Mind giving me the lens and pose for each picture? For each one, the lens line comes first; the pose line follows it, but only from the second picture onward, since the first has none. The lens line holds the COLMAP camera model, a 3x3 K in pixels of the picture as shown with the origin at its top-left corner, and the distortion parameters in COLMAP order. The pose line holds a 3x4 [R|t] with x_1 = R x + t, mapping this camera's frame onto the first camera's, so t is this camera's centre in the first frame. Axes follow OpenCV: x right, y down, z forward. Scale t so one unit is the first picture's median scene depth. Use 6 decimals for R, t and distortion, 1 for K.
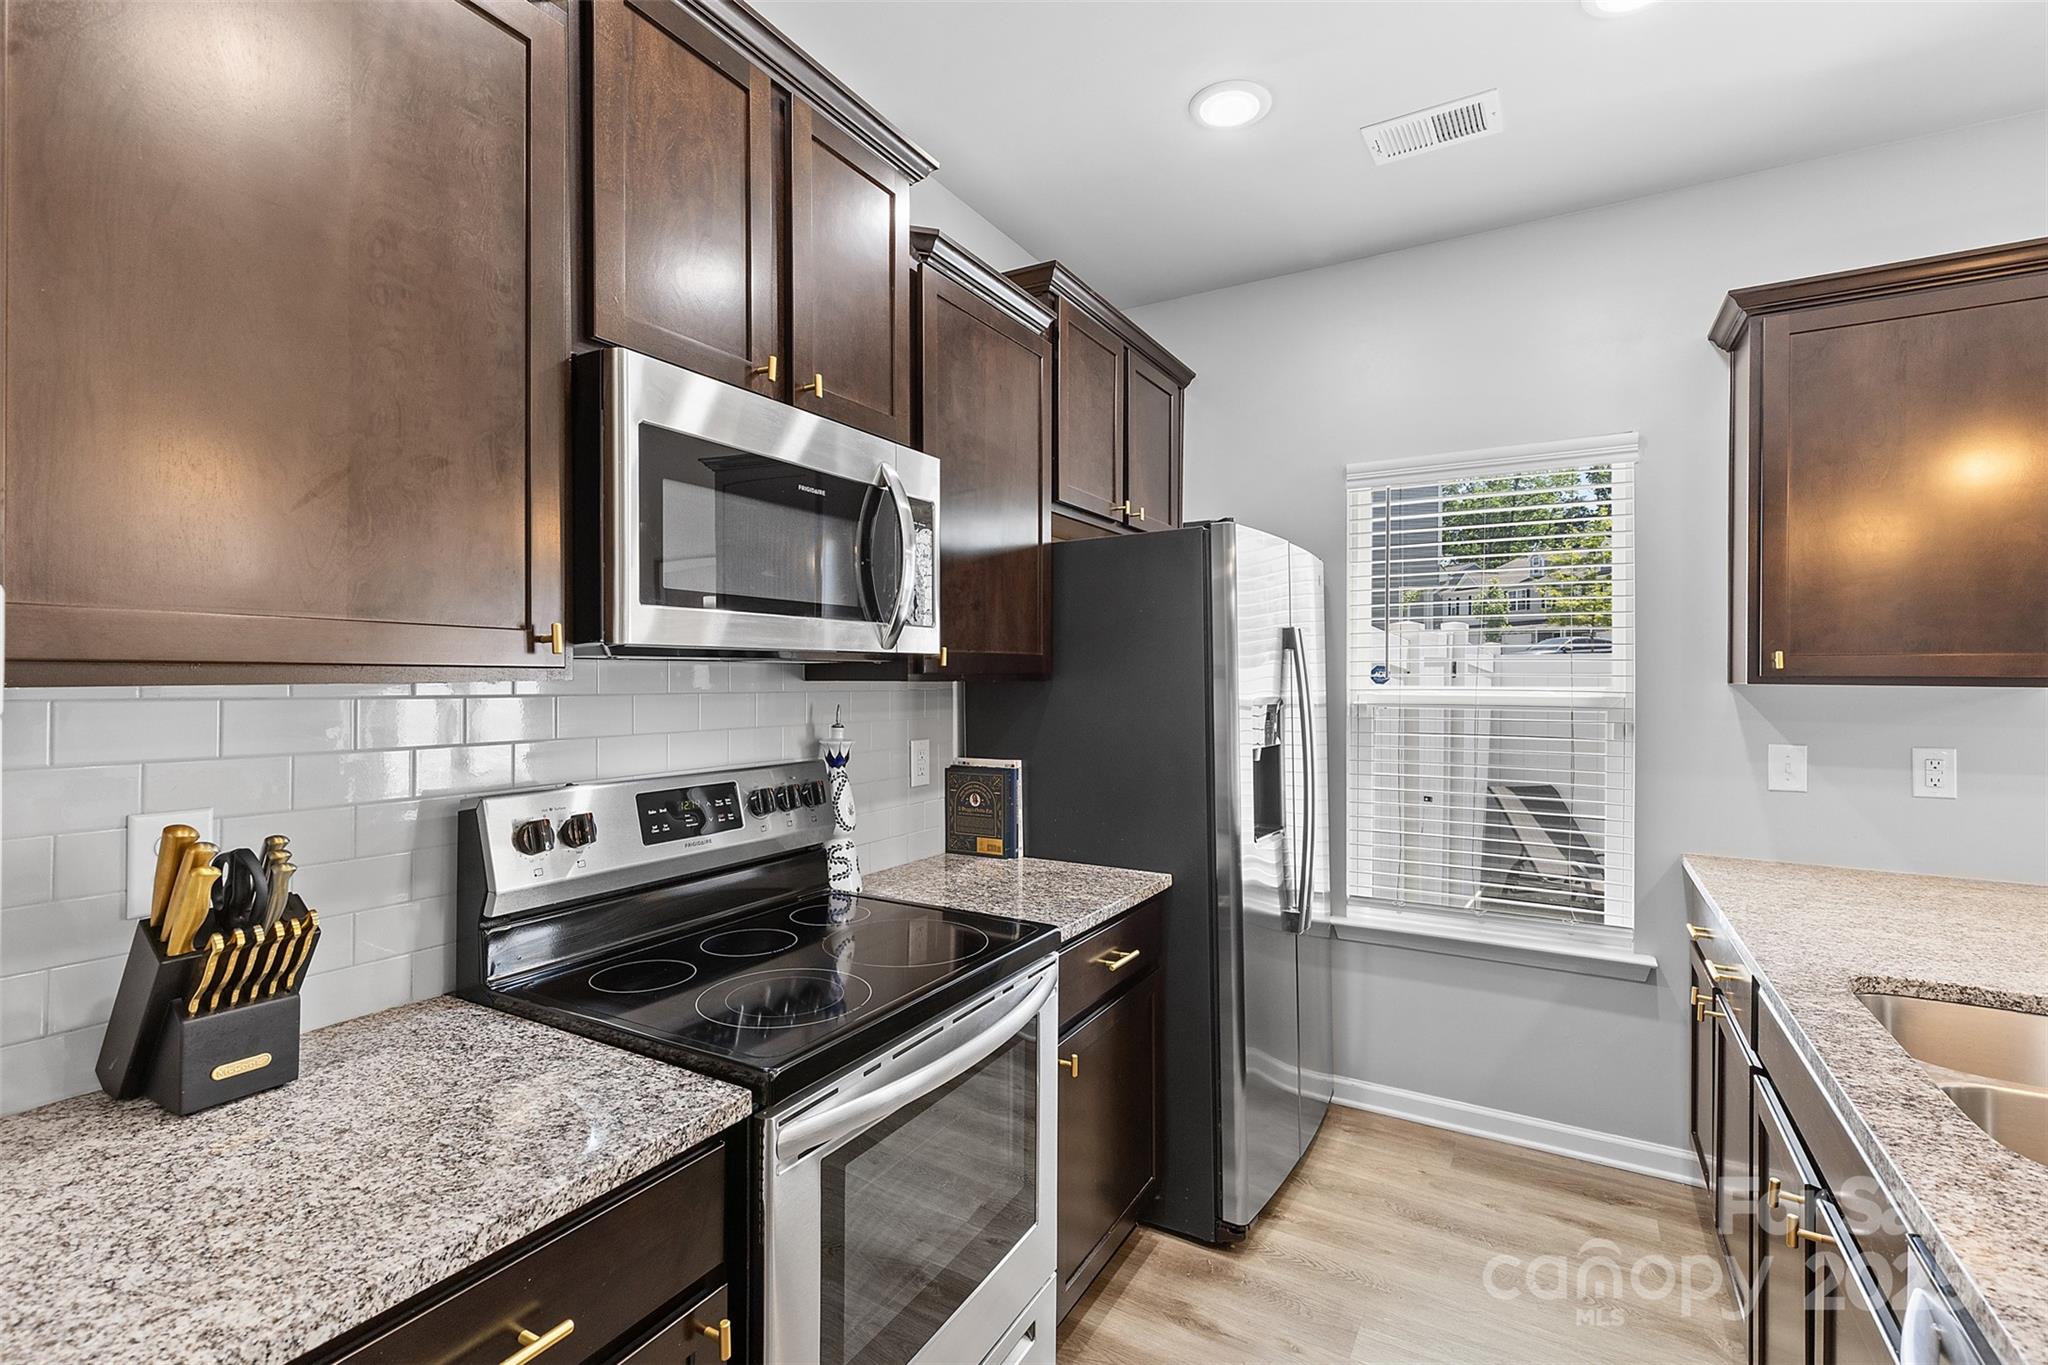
lens RADIAL K [[918.1, 0, 1022.0], [0, 918.1, 679.0], [0, 0, 1]] dist [0.002870, -0.000177]
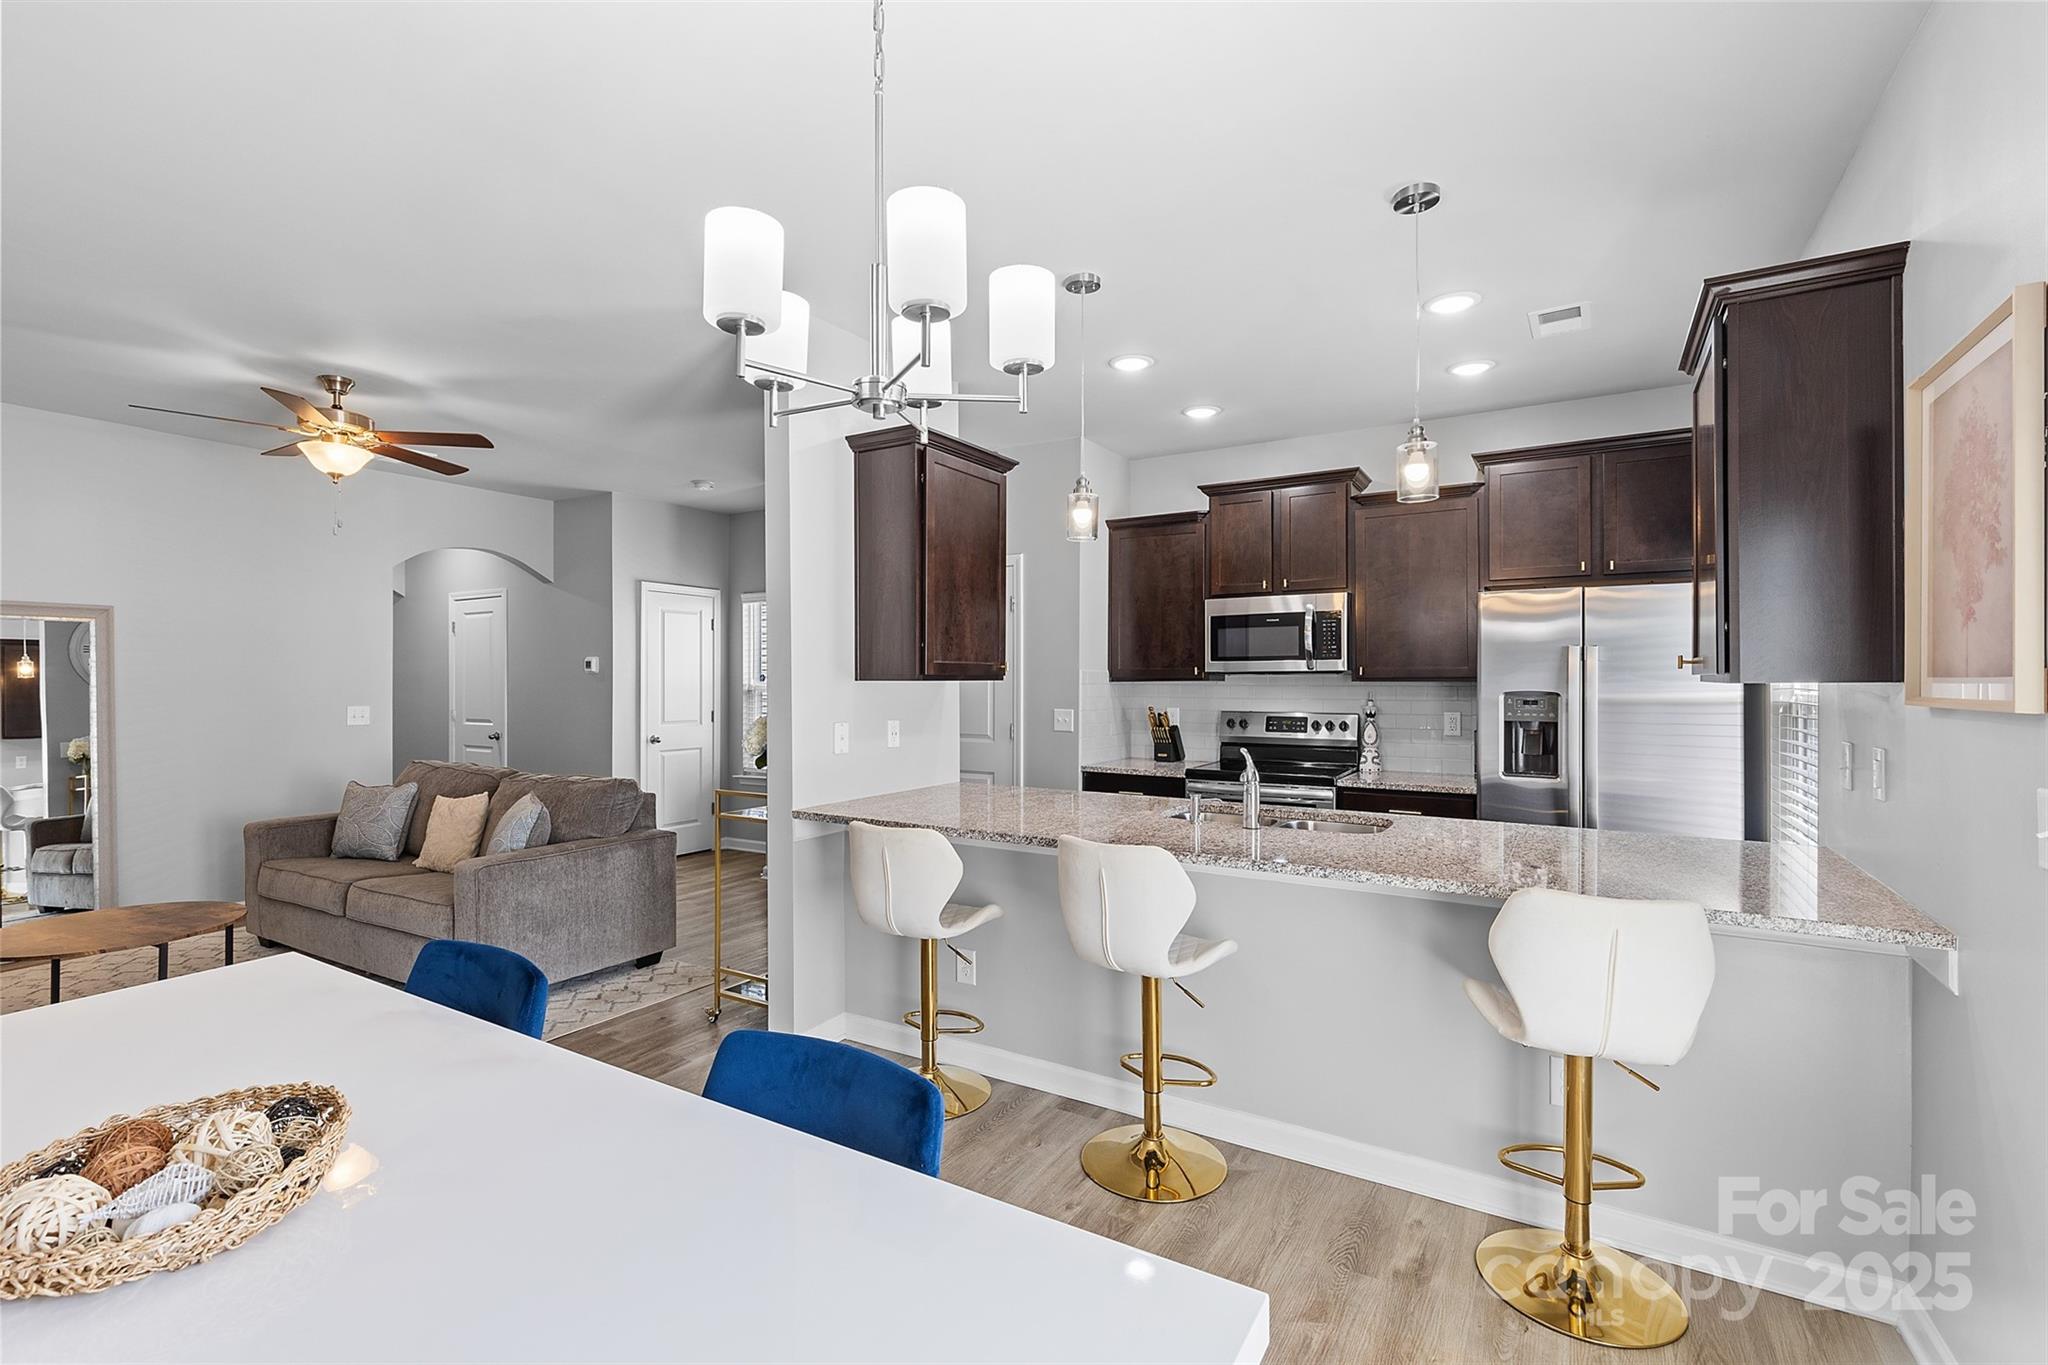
lens RADIAL K [[919.7, 0, 1035.9], [0, 919.7, 675.7], [0, 0, 1]] dist [0.001088, 0.000179]
pose [[-0.000360, -0.003946, -0.999992, 2.779400], [-0.001848, 0.999991, -0.003945, -0.000767], [0.999998, 0.001846, -0.000368, 0.185577]]
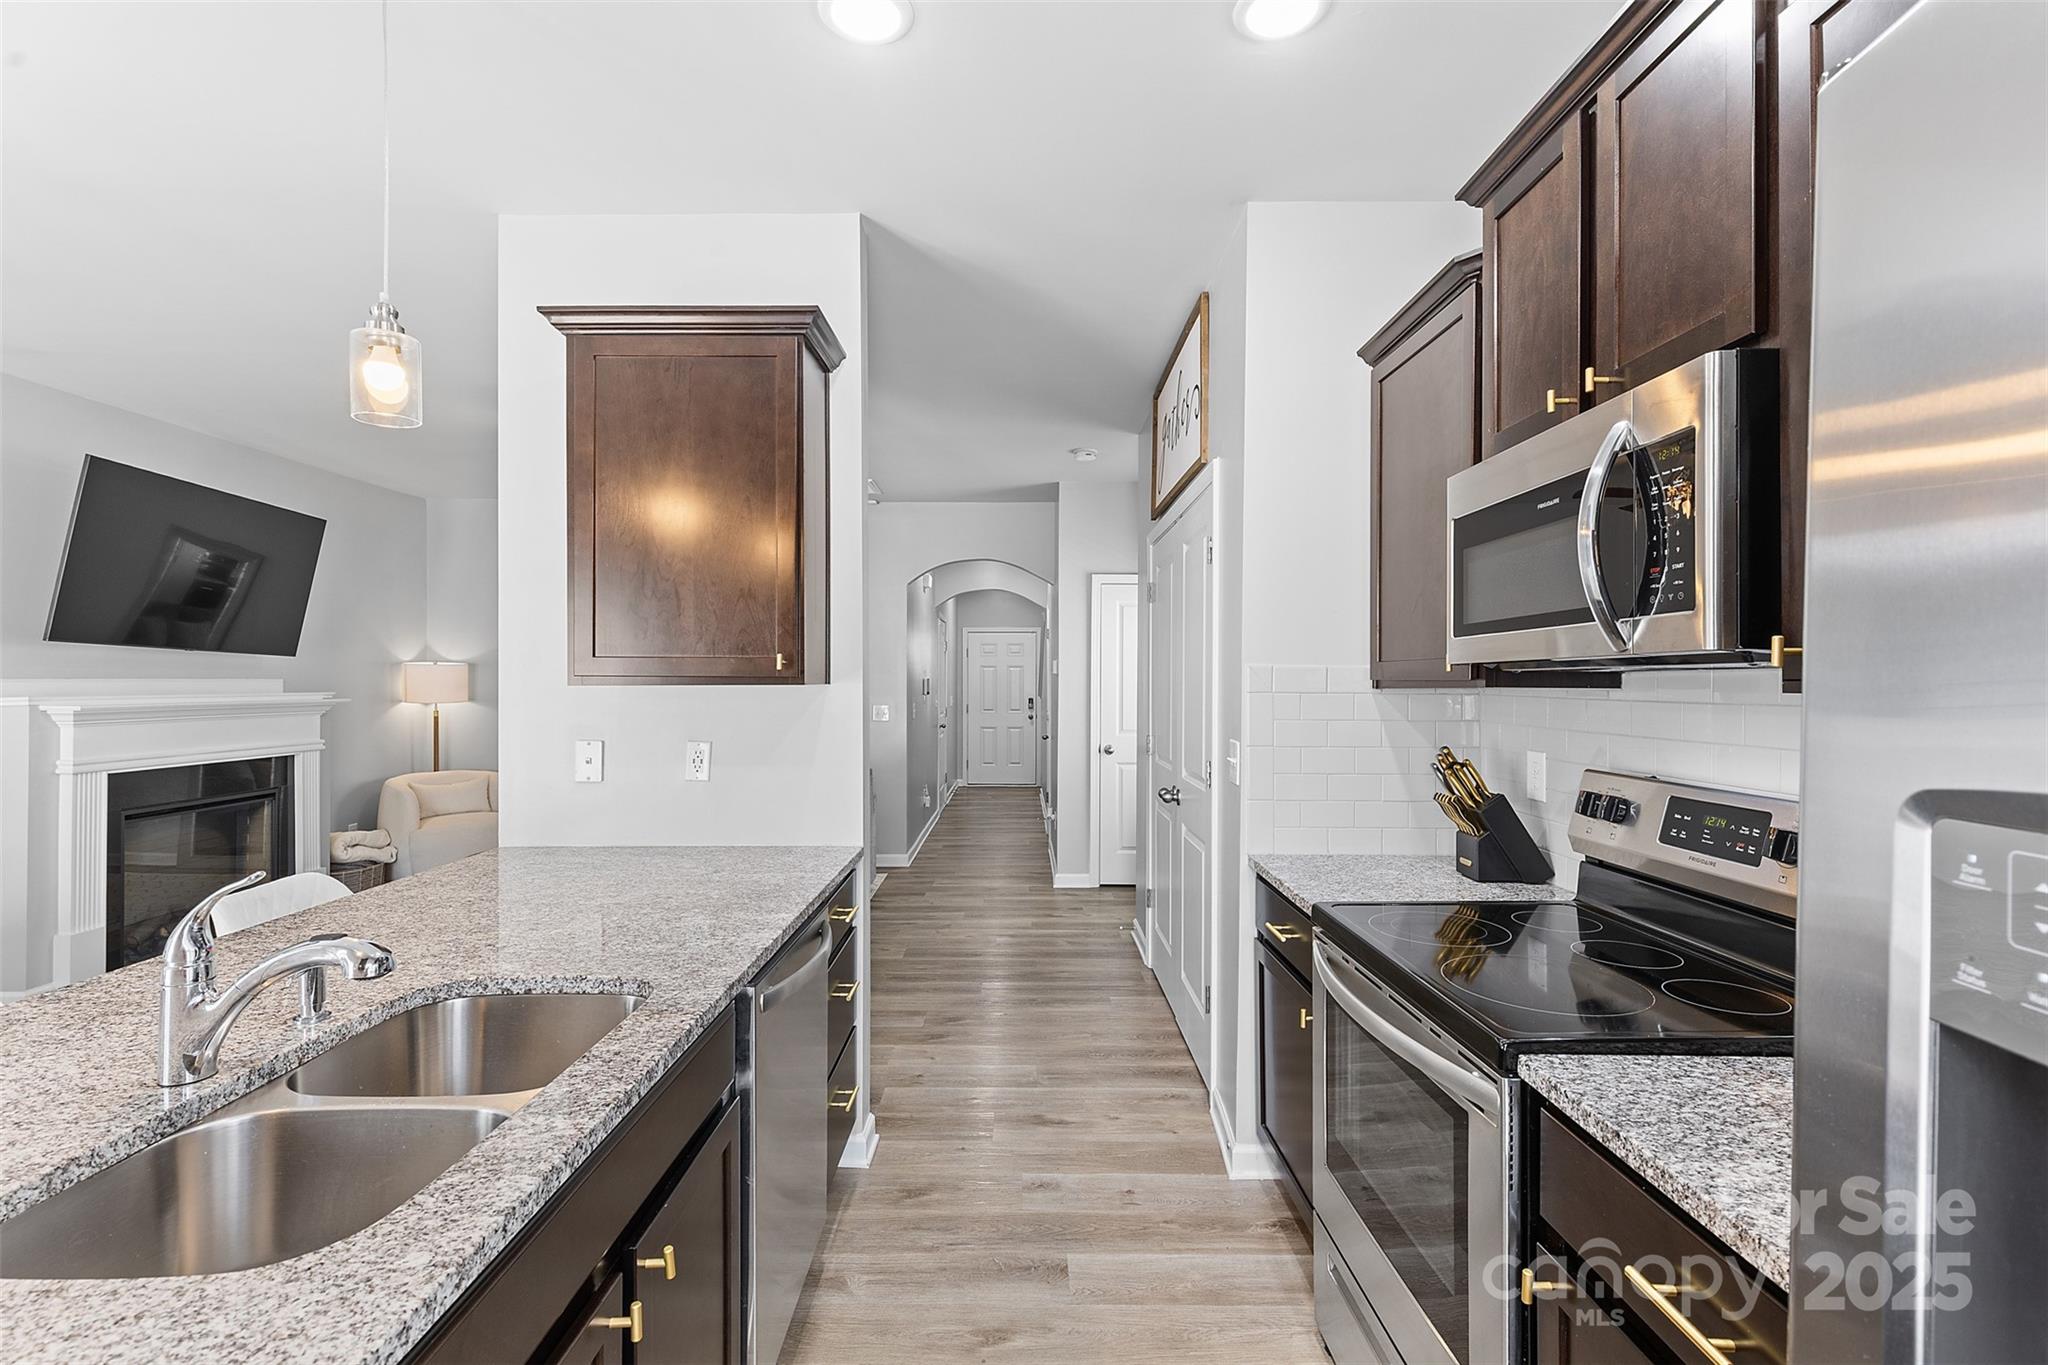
lens RADIAL K [[918.1, 0, 1022.0], [0, 918.1, 679.0], [0, 0, 1]] dist [0.002870, -0.000177]
pose [[-0.861706, -0.003367, -0.507396, 0.753804], [-0.003003, 0.999994, -0.001537, -0.005384], [0.507398, 0.000199, -0.861712, 1.506193]]
